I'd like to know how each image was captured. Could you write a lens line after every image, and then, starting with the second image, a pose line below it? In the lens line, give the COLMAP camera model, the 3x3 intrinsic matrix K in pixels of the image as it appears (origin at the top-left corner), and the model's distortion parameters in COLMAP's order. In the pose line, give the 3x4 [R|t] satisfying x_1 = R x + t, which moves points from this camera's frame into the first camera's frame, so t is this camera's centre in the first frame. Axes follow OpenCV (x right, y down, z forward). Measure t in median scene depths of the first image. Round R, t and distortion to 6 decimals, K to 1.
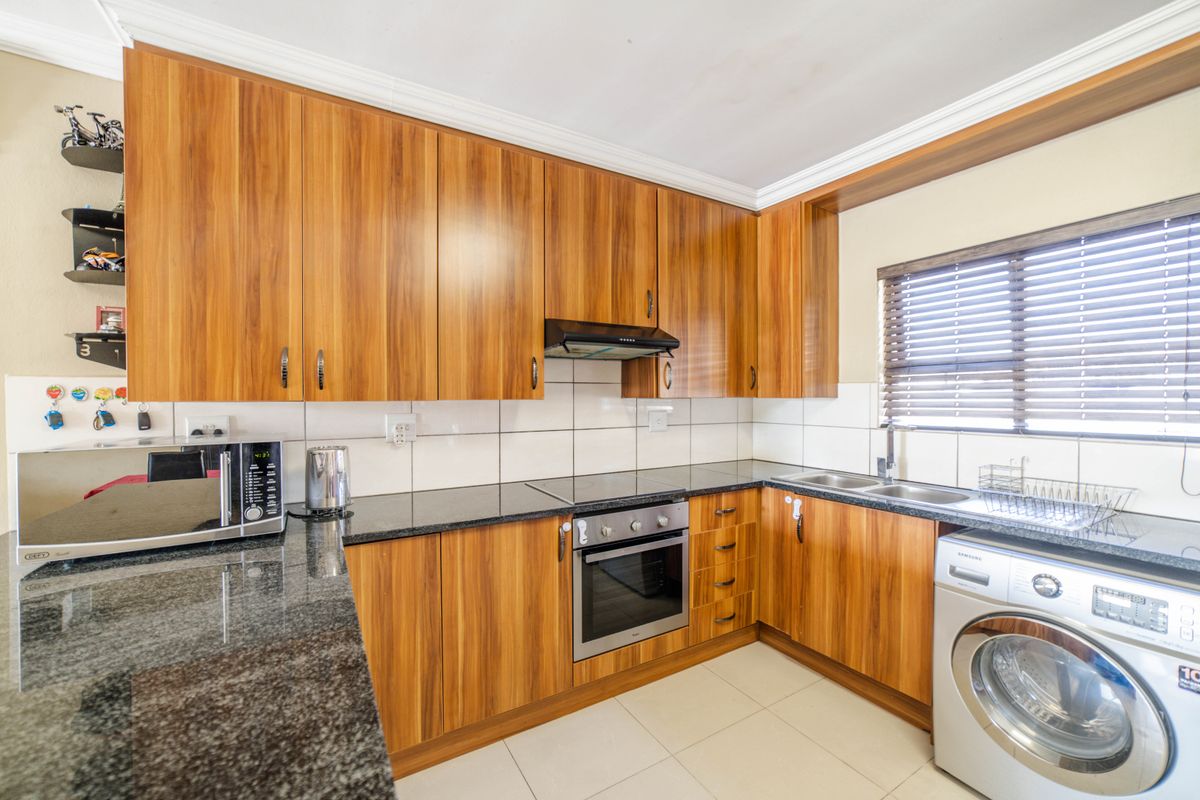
lens RADIAL K [[455.4, 0, 577.0], [0, 455.4, 399.2], [0, 0, 1]] dist [-0.022948, 0.008016]
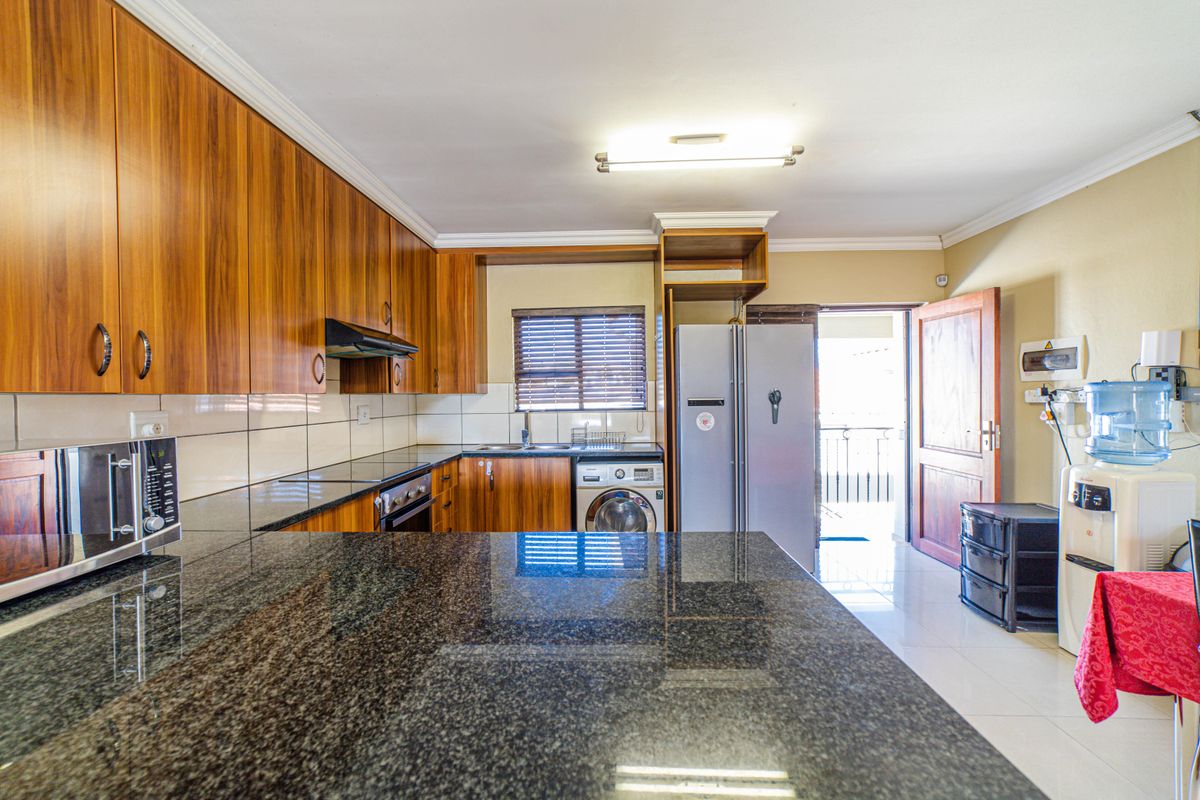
lens RADIAL K [[455.4, 0, 577.0], [0, 455.4, 399.2], [0, 0, 1]] dist [-0.022948, 0.008016]
pose [[0.570828, -0.013102, 0.820965, -0.679568], [0.016808, 0.999850, 0.004270, 0.021239], [-0.820898, 0.011361, 0.570962, -0.097285]]
